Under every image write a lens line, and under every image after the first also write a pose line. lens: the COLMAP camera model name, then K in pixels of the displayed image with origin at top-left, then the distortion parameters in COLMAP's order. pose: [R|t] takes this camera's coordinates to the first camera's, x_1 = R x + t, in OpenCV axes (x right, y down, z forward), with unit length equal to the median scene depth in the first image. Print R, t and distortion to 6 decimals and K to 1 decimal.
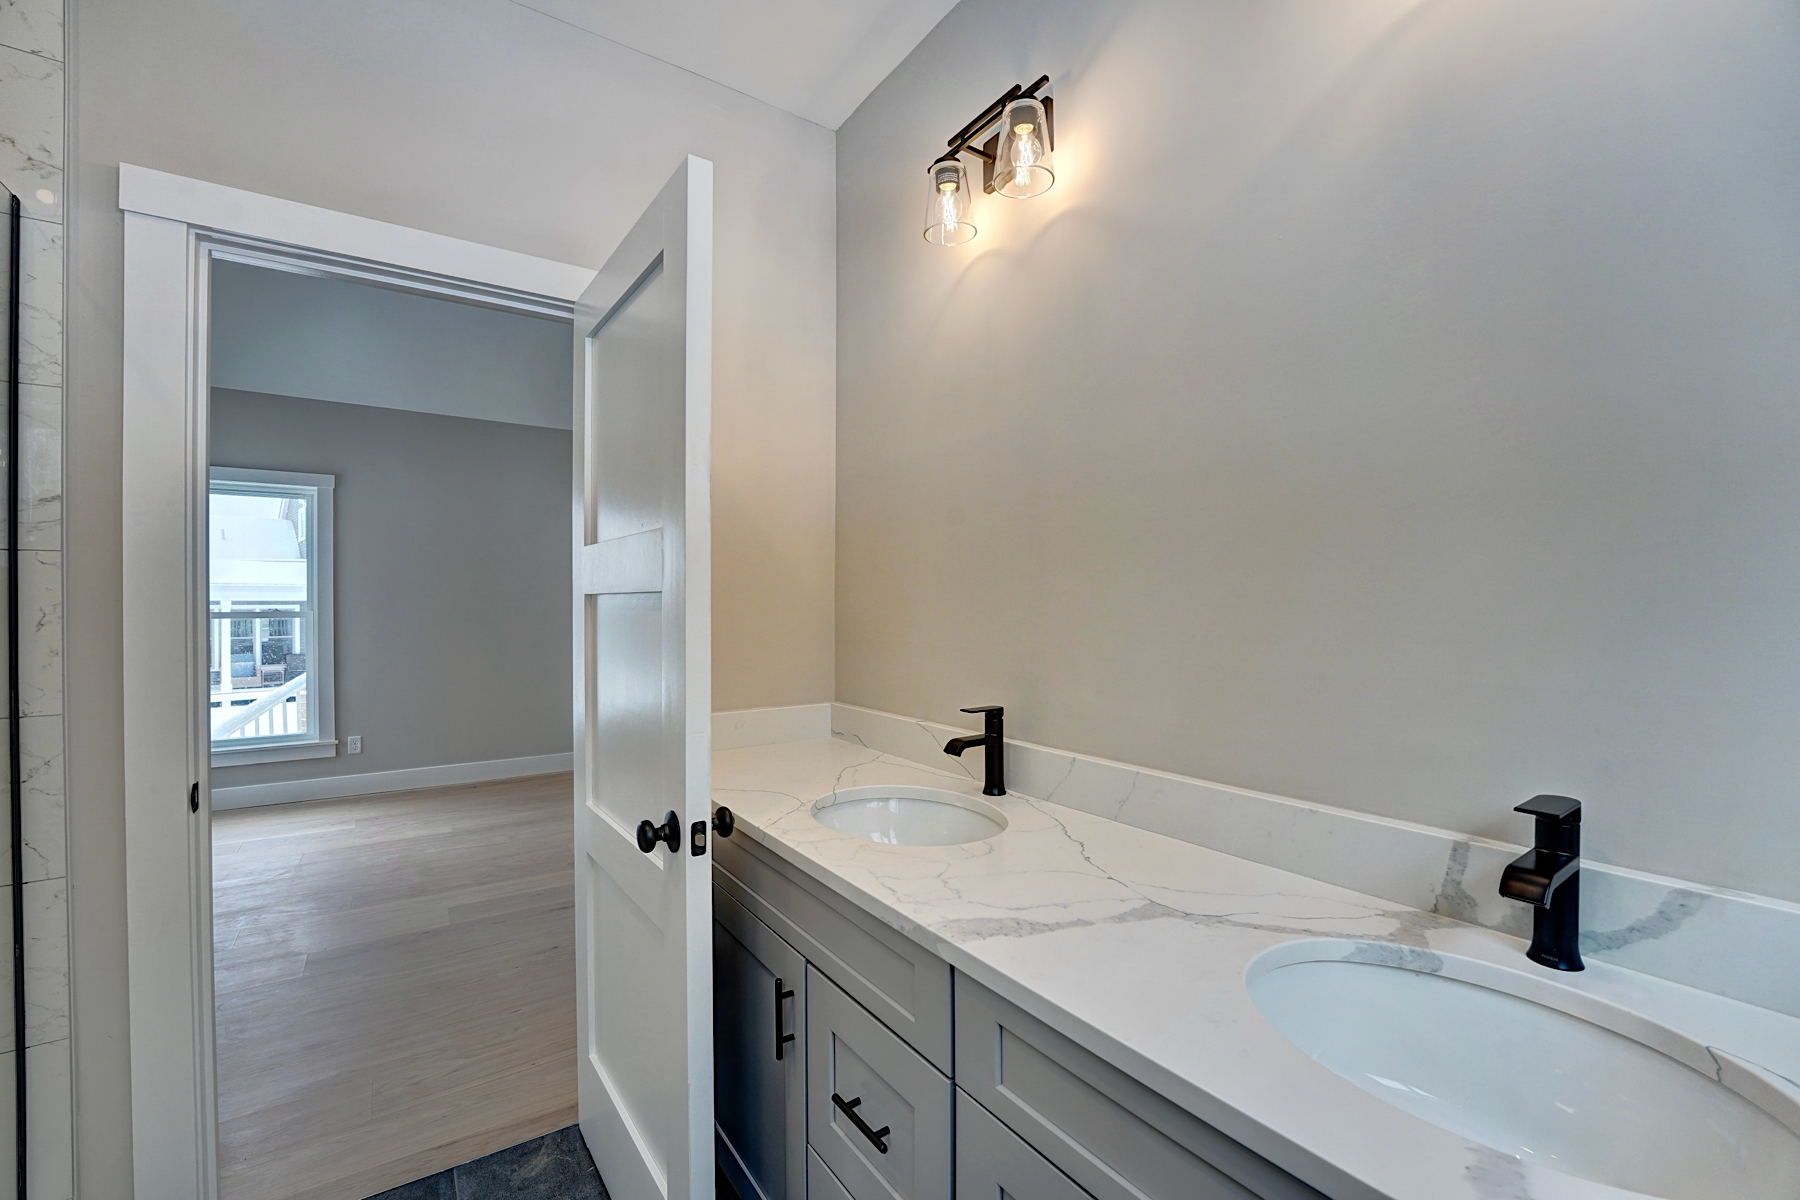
lens RADIAL K [[730.8, 0, 899.0], [0, 730.8, 608.5], [0, 0, 1]] dist [-0.020060, -0.000389]
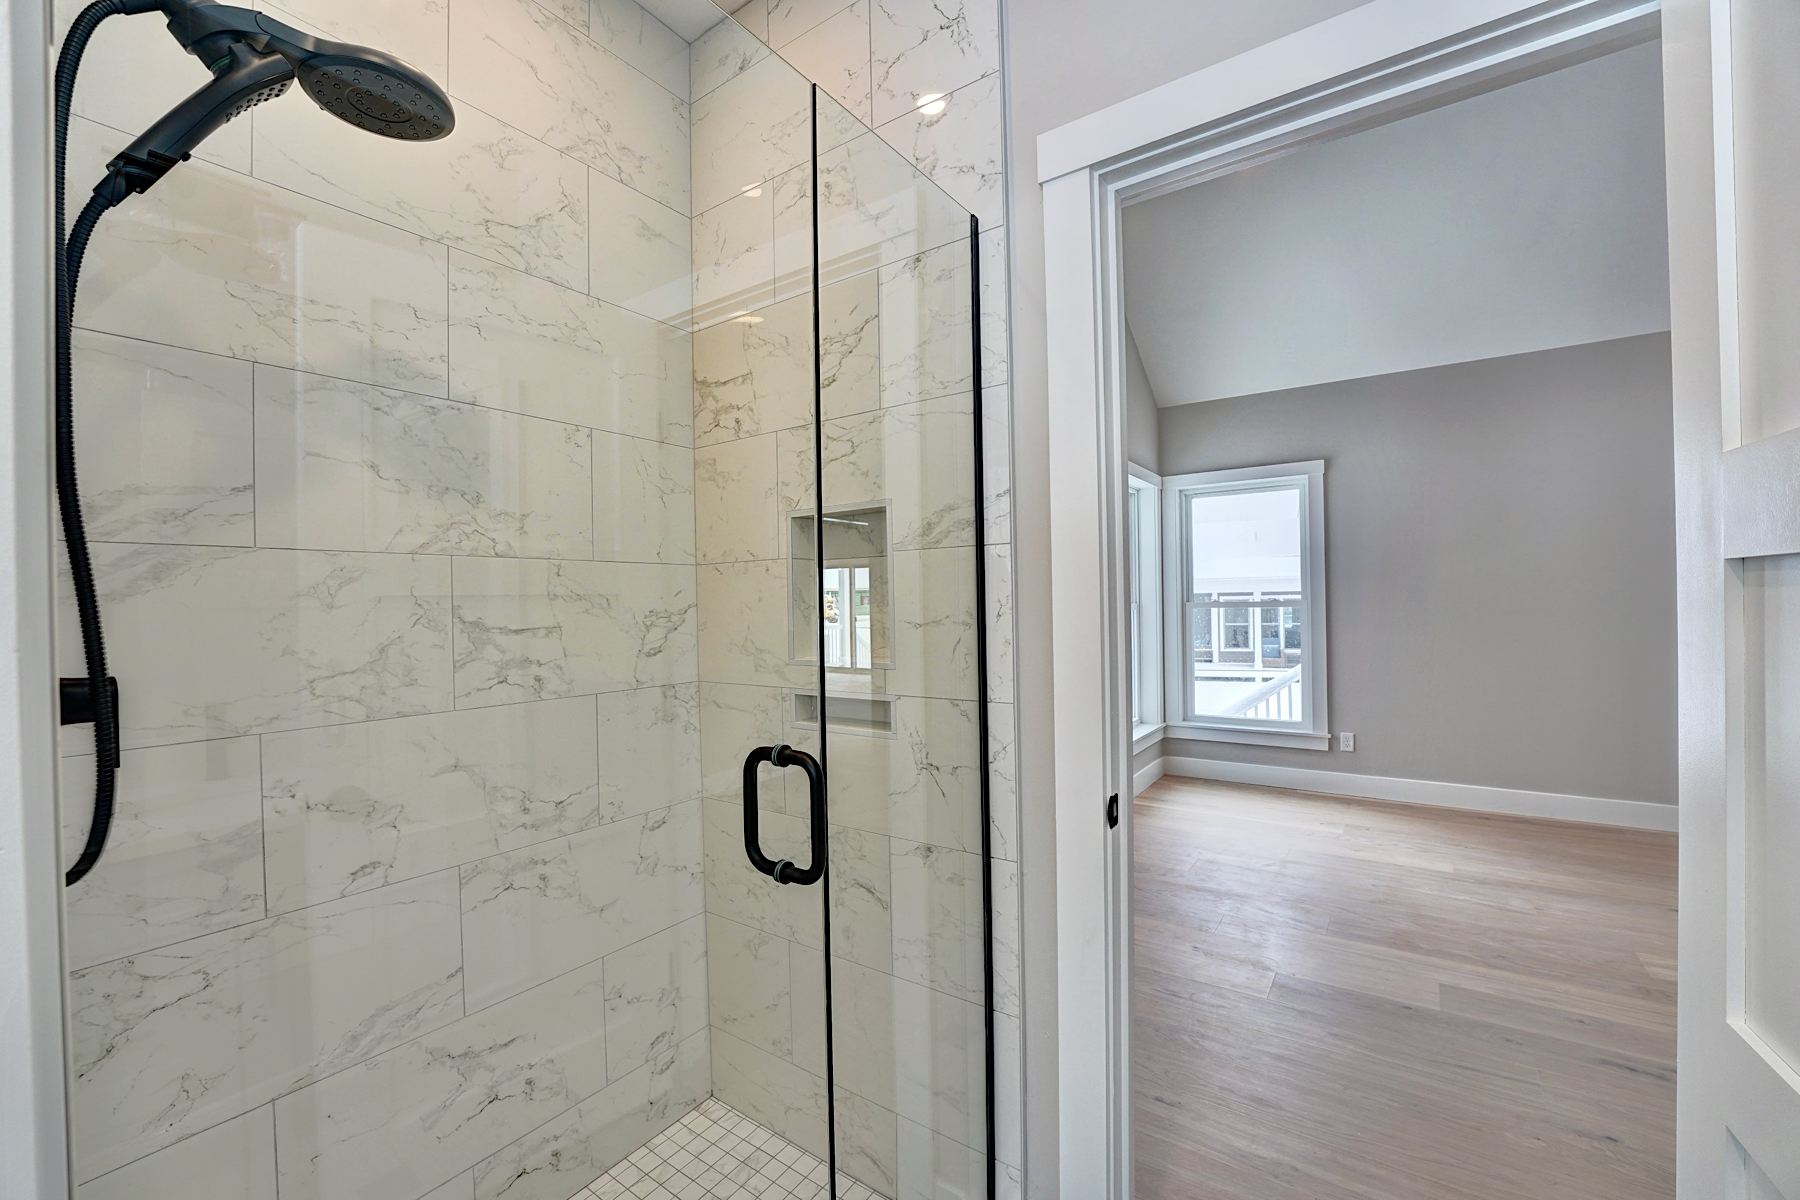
lens RADIAL K [[730.8, 0, 899.0], [0, 730.8, 608.5], [0, 0, 1]] dist [-0.020060, -0.000389]
pose [[0.341581, 0.004105, -0.939843, -0.092525], [0.010861, 0.999906, 0.008315, 0.000882], [0.939789, -0.013048, 0.341505, 0.181670]]
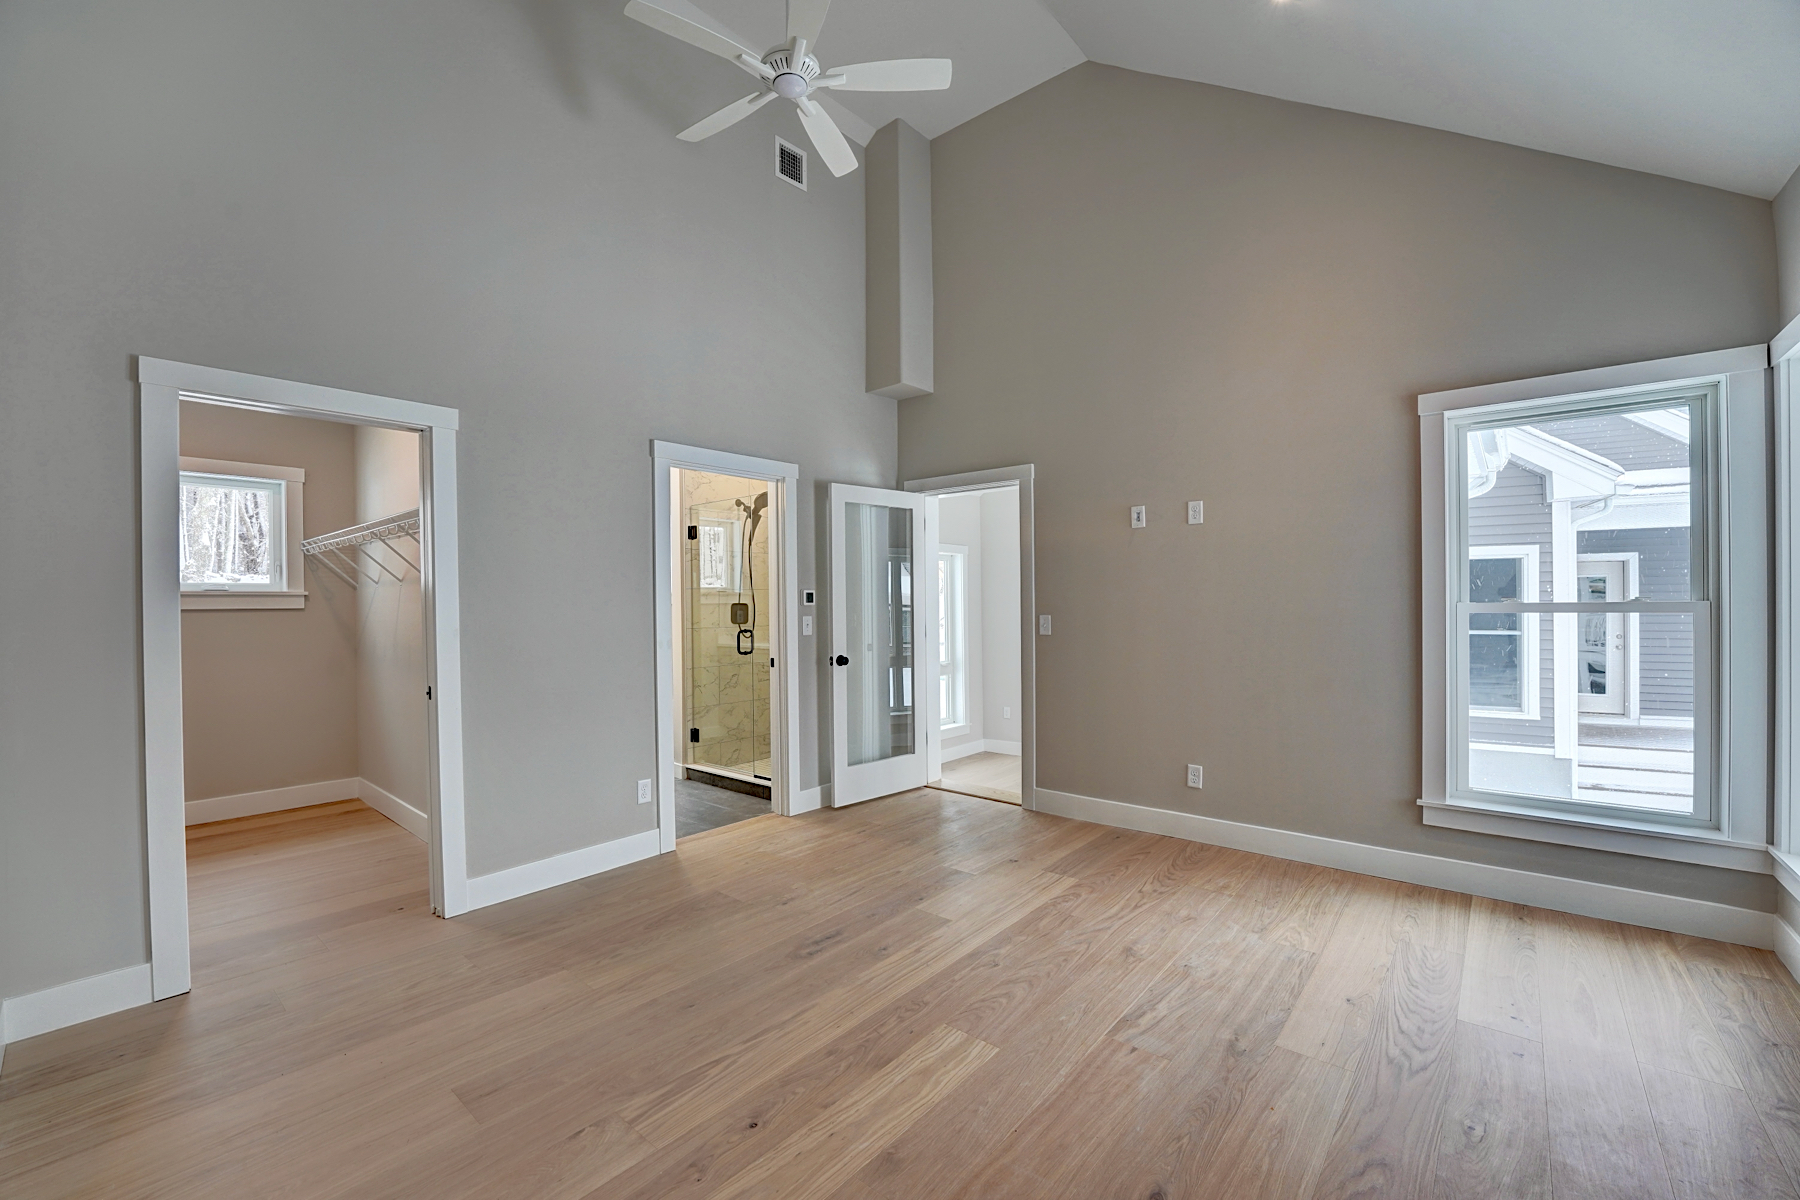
lens RADIAL K [[730.8, 0, 899.0], [0, 730.8, 608.5], [0, 0, 1]] dist [-0.020060, -0.000389]
pose [[-0.968474, 0.013660, -0.248739, -0.299198], [0.010741, 0.999857, 0.013085, -0.003952], [0.248882, 0.010001, -0.968482, 1.726894]]
